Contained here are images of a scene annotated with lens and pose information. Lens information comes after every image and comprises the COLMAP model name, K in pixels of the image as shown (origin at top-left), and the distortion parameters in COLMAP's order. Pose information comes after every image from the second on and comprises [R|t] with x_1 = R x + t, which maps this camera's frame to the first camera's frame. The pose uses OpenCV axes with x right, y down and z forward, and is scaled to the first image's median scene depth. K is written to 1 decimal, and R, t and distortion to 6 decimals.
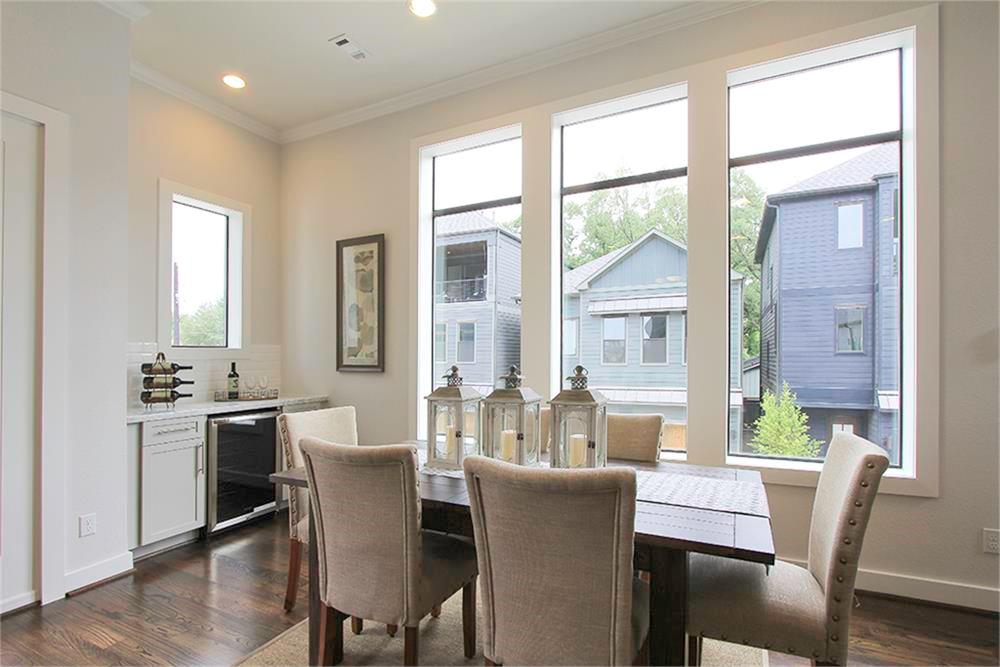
lens RADIAL K [[475.2, 0, 503.6], [0, 475.2, 347.4], [0, 0, 1]] dist [-0.001896, -0.000016]
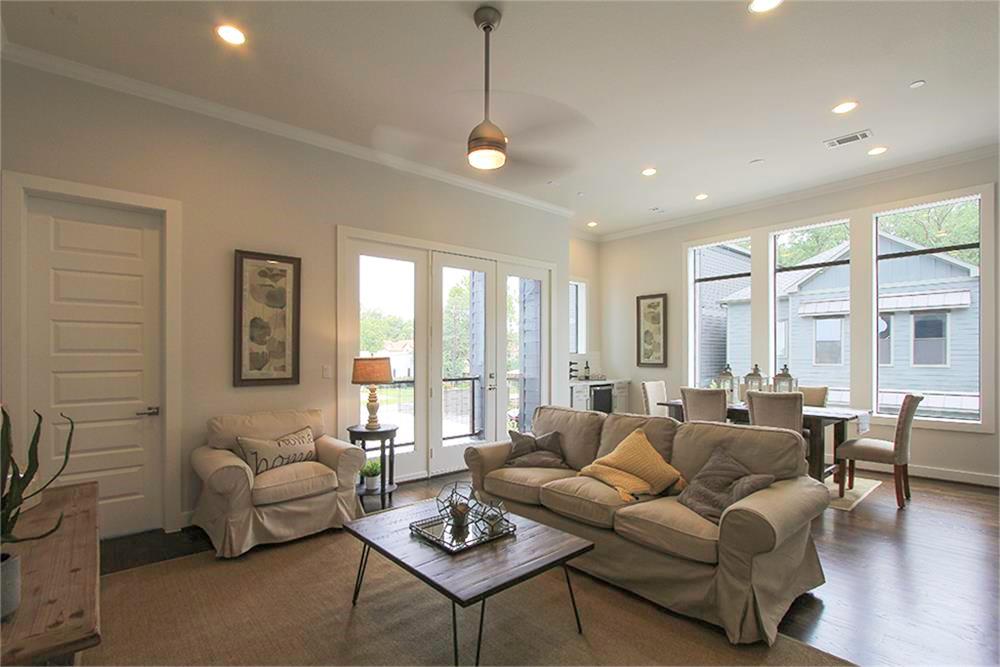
lens RADIAL K [[475.2, 0, 503.6], [0, 475.2, 347.4], [0, 0, 1]] dist [-0.001896, -0.000016]
pose [[0.927264, -0.002133, -0.374402, -0.145847], [0.003363, 0.999991, 0.002632, -0.032497], [0.374393, -0.003700, 0.927263, -0.972549]]
